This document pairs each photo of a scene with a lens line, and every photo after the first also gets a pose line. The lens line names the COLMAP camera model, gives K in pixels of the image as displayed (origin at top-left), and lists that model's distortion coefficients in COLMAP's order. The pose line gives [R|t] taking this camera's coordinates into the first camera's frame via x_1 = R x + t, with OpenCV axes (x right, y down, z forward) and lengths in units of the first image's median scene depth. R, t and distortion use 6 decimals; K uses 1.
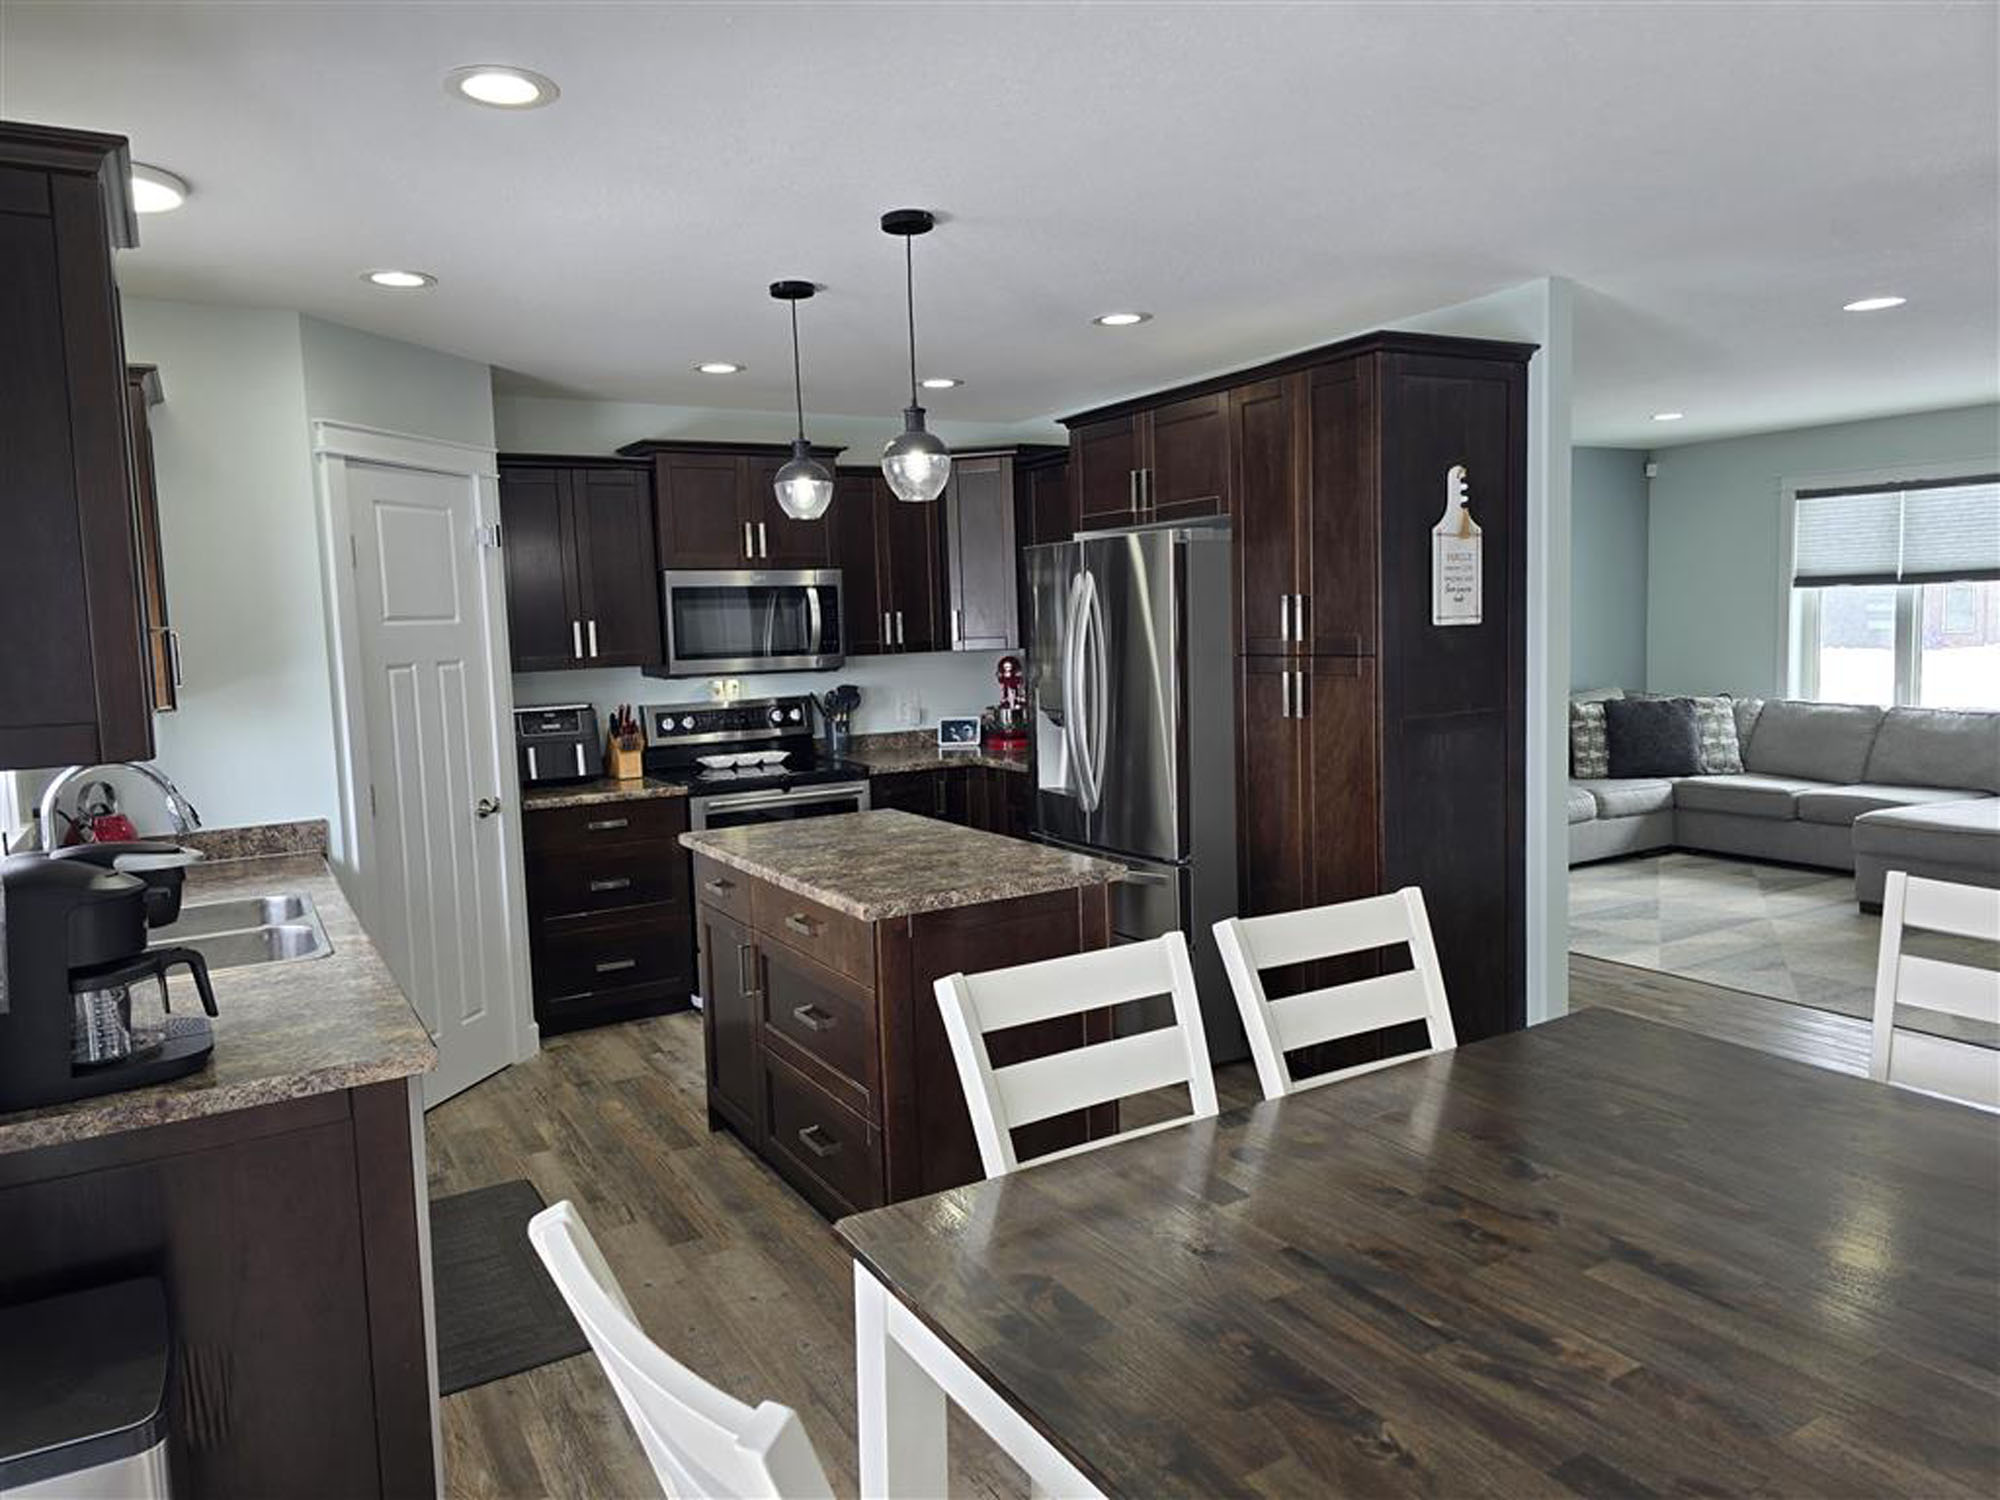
lens RADIAL K [[1340.7, 0, 998.5], [0, 1340.7, 752.8], [0, 0, 1]] dist [0.057549, -0.052627]
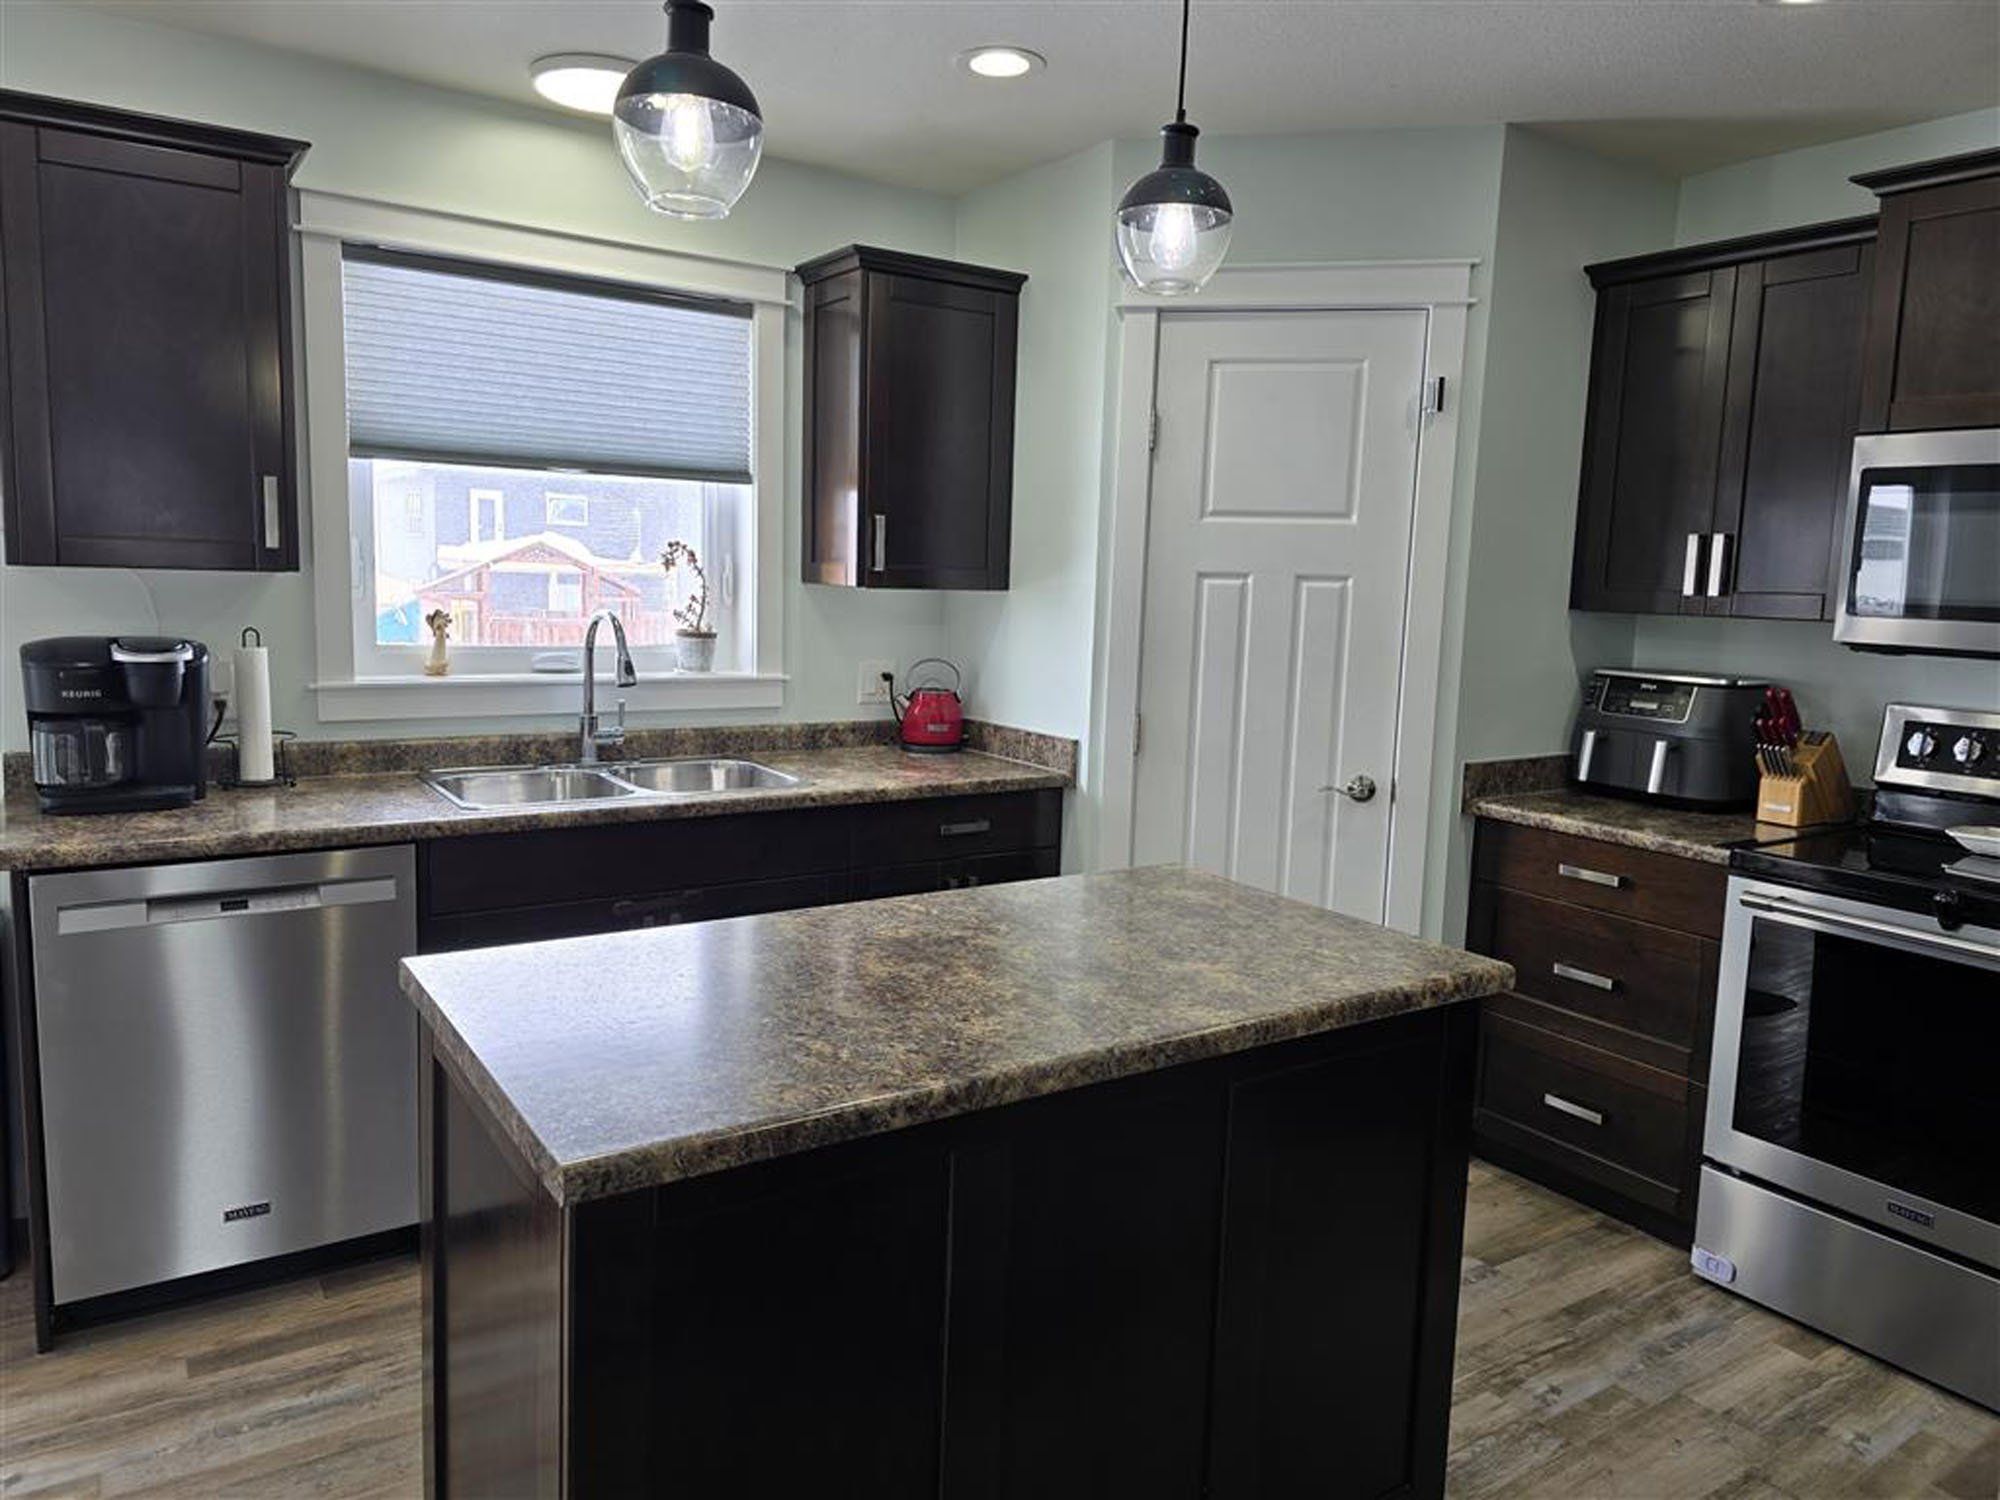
lens RADIAL K [[1340.7, 0, 986.7], [0, 1340.7, 740.7], [0, 0, 1]] dist [0.057549, -0.052627]
pose [[0.041285, 0.163491, -0.985681, 0.336788], [-0.136923, 0.978140, 0.156506, -0.074945], [0.989721, 0.128501, 0.062768, 0.845354]]
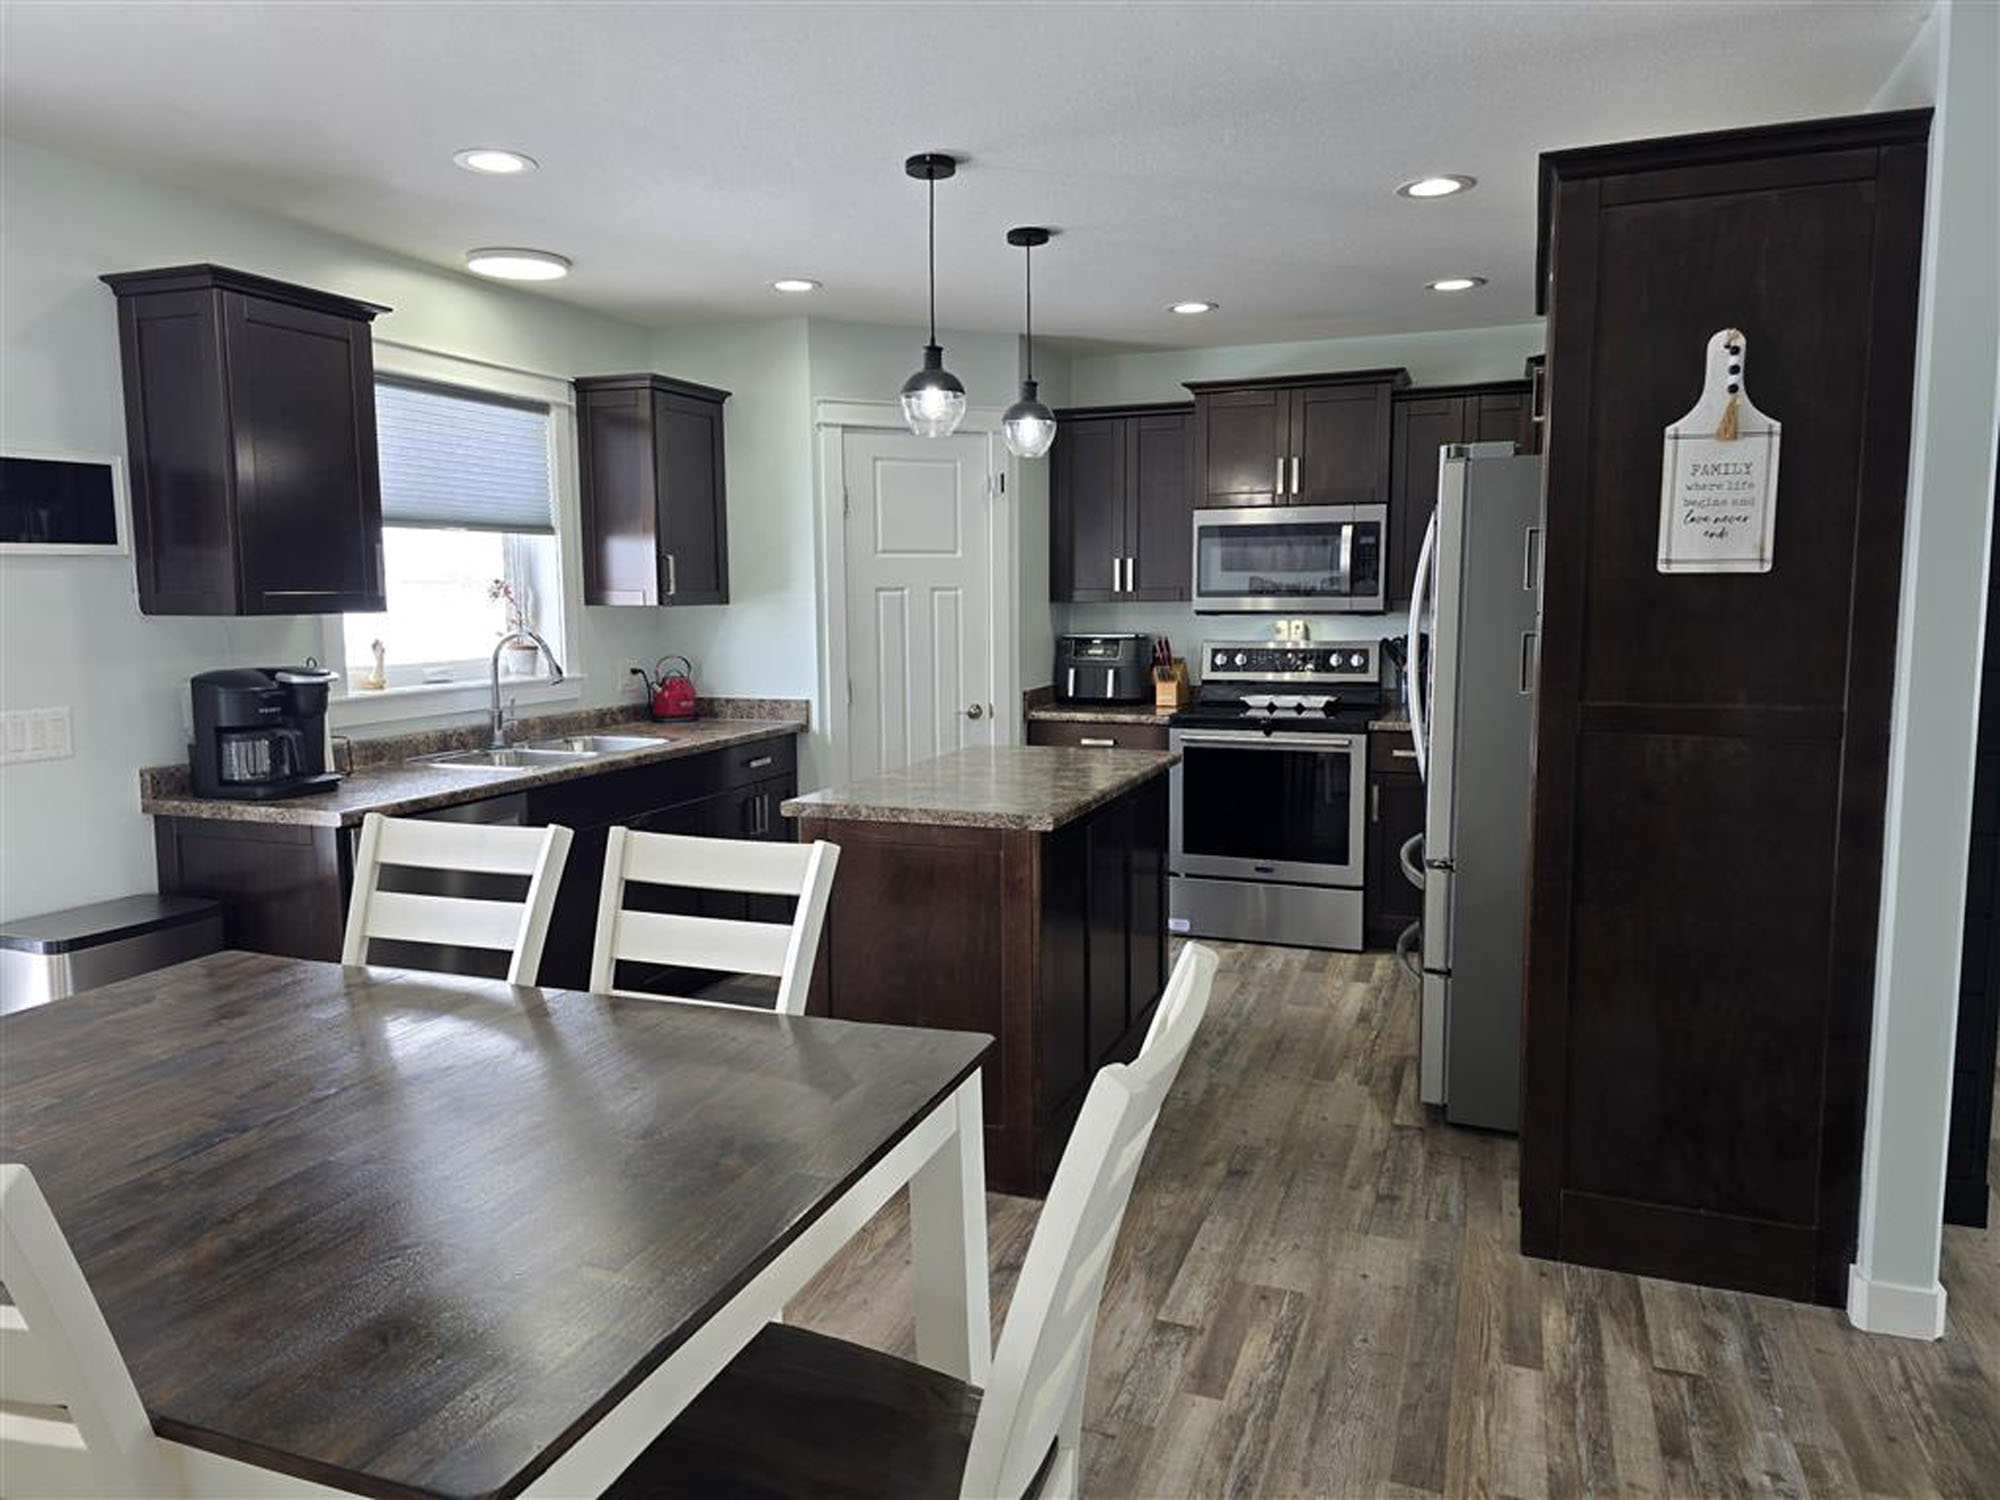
lens RADIAL K [[1340.7, 0, 997.4], [0, 1340.7, 753.3], [0, 0, 1]] dist [0.057549, -0.052627]
pose [[0.617666, 0.126256, -0.776240, 0.629667], [-0.095649, 0.991762, 0.085201, -0.028960], [0.780602, 0.021621, 0.624654, 0.301374]]
